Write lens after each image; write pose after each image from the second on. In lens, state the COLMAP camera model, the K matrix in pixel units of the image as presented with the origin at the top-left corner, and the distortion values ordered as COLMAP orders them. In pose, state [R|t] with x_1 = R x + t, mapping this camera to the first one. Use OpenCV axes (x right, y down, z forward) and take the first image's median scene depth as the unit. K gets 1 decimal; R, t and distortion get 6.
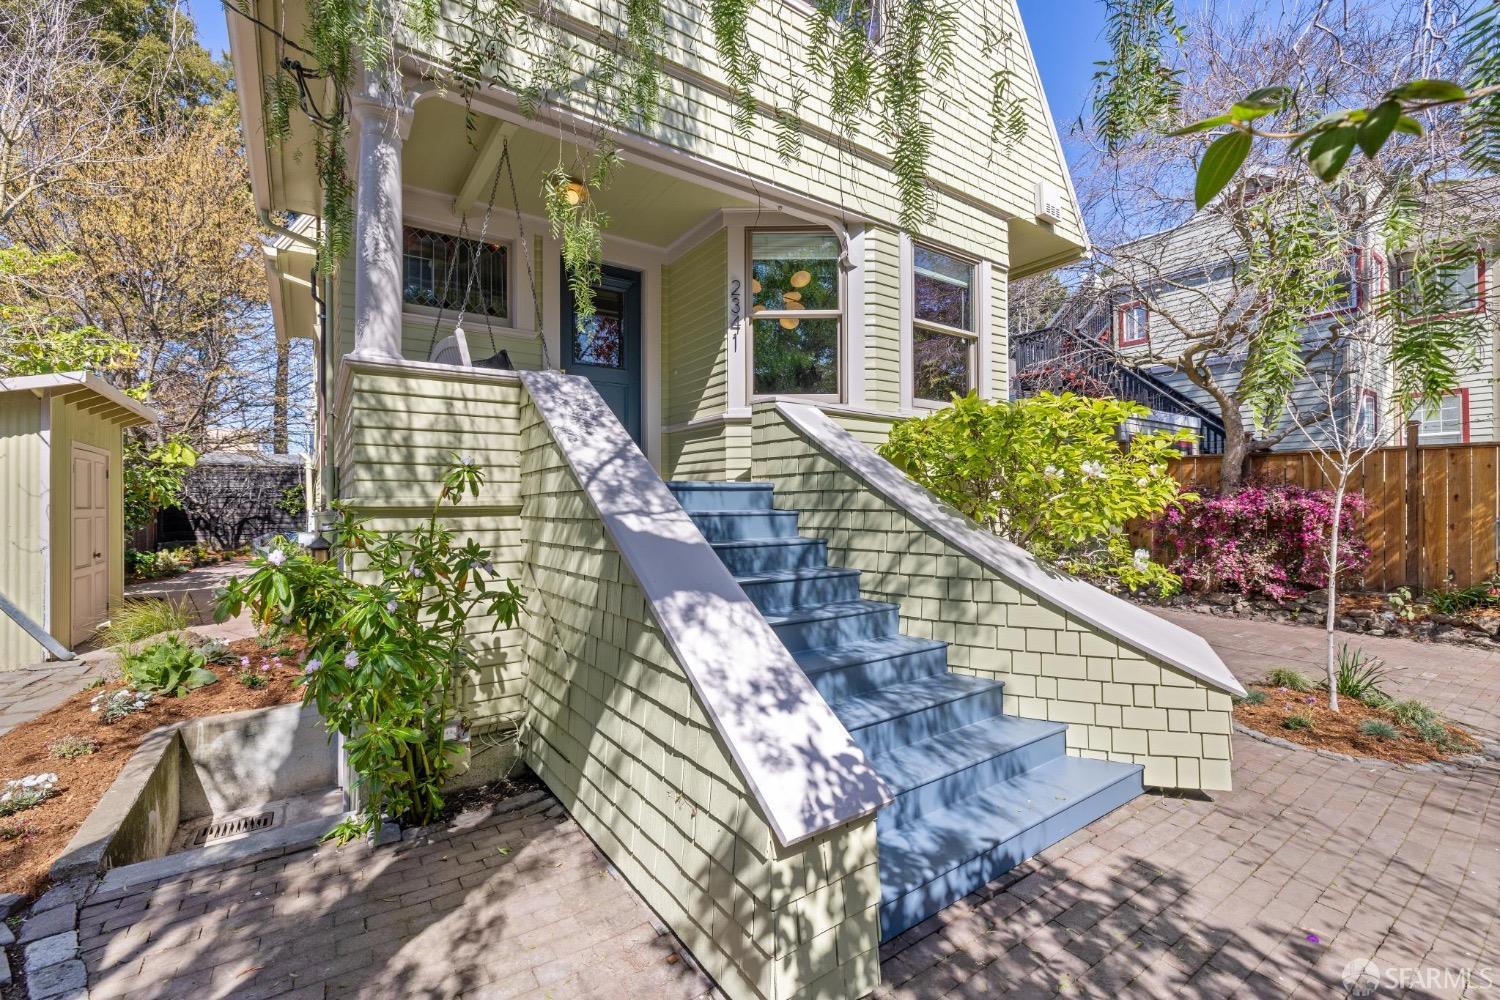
lens RADIAL K [[627.8, 0, 747.4], [0, 627.8, 502.7], [0, 0, 1]] dist [-0.007309, 0.000149]
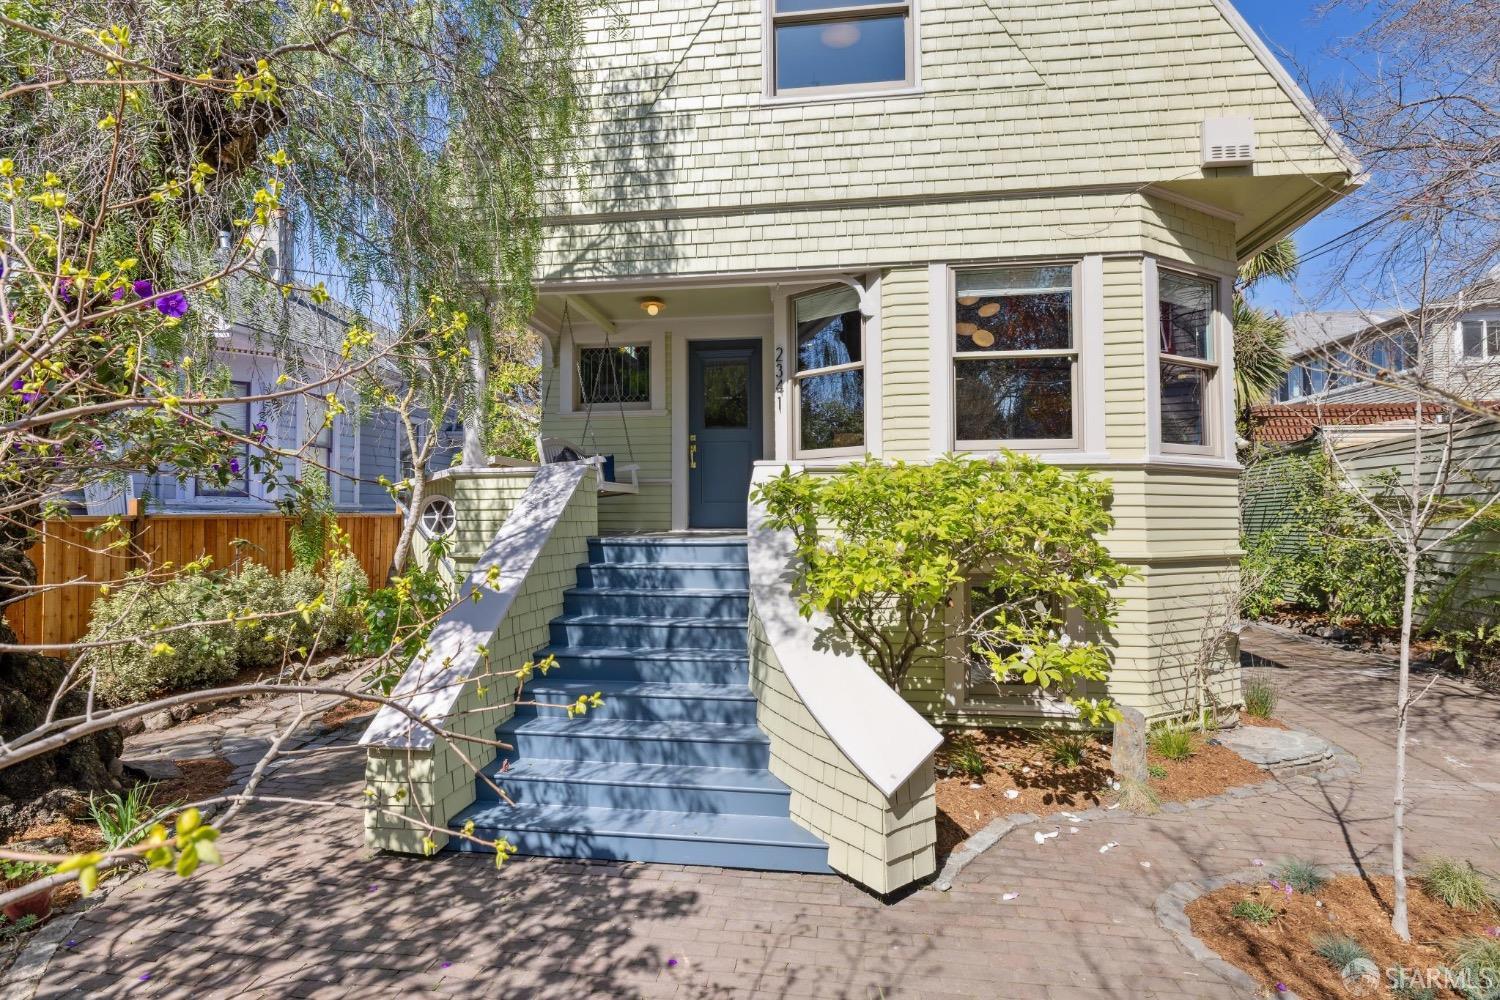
lens RADIAL K [[769.4, 0, 761.7], [0, 769.4, 499.5], [0, 0, 1]] dist [-0.007597, 0.000251]
pose [[0.736745, -0.009843, -0.676099, 1.181004], [-0.003884, 0.999816, -0.018788, -0.093946], [0.676160, 0.016468, 0.736571, 0.011476]]
